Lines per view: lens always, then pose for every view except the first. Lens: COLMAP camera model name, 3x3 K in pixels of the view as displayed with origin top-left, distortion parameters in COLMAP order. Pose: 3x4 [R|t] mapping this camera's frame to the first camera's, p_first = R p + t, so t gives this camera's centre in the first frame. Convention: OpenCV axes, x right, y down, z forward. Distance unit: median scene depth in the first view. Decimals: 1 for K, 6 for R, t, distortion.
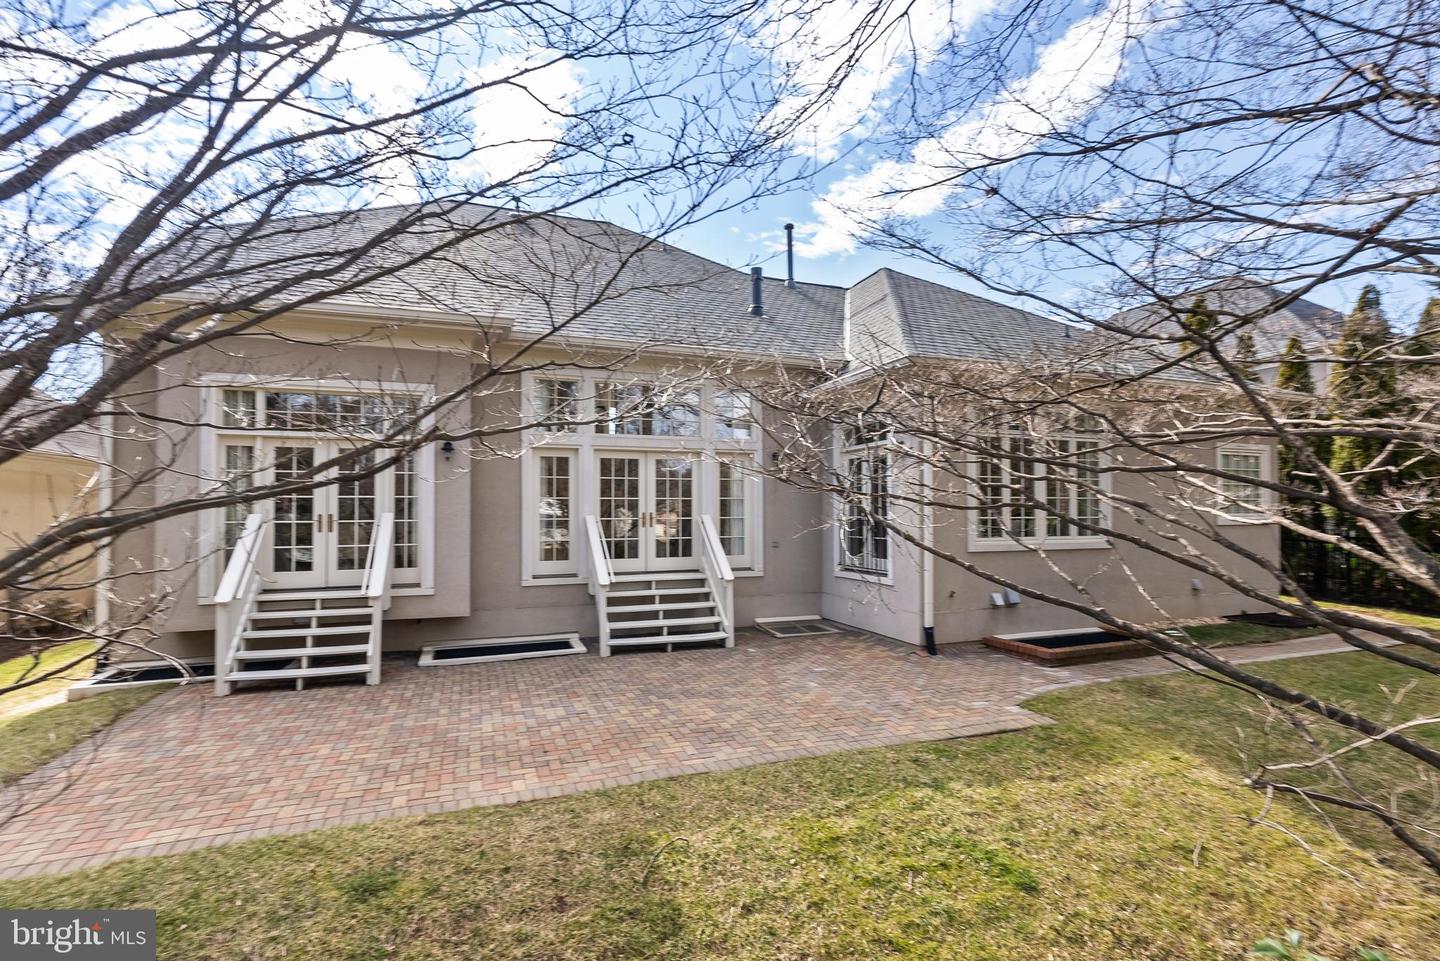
lens RADIAL K [[677.8, 0, 725.4], [0, 677.8, 498.5], [0, 0, 1]] dist [-0.000522, 0.000616]
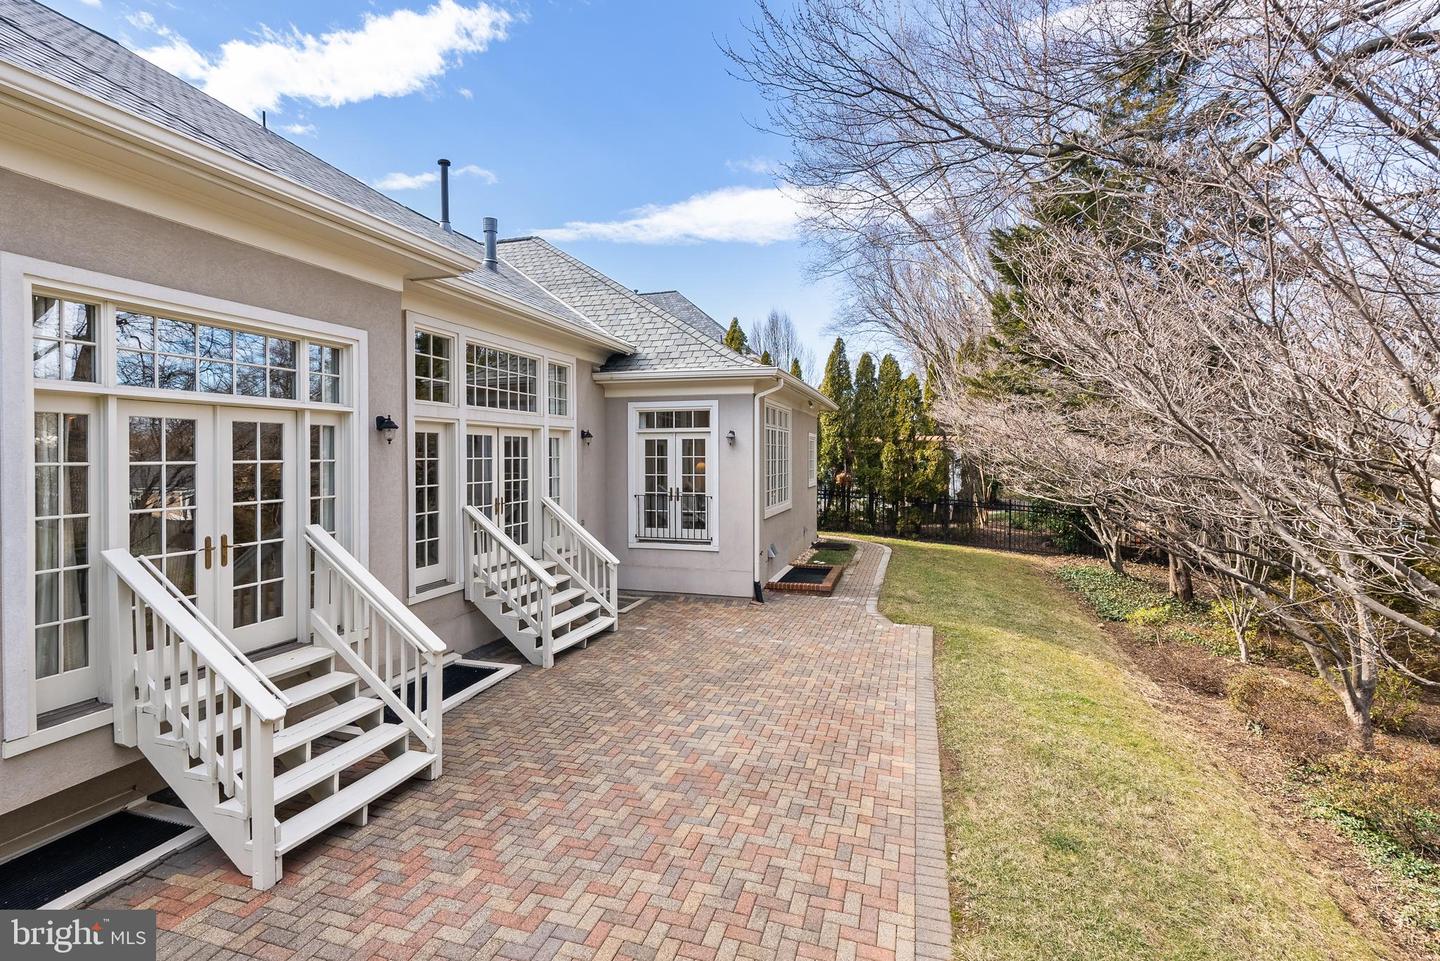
lens RADIAL K [[678.1, 0, 713.2], [0, 678.1, 462.3], [0, 0, 1]] dist [-0.003231, 0.000958]
pose [[0.610322, -0.004889, 0.792138, -0.886628], [-0.018829, 0.999609, 0.020677, -0.066305], [-0.791930, -0.027535, 0.609991, 0.359376]]
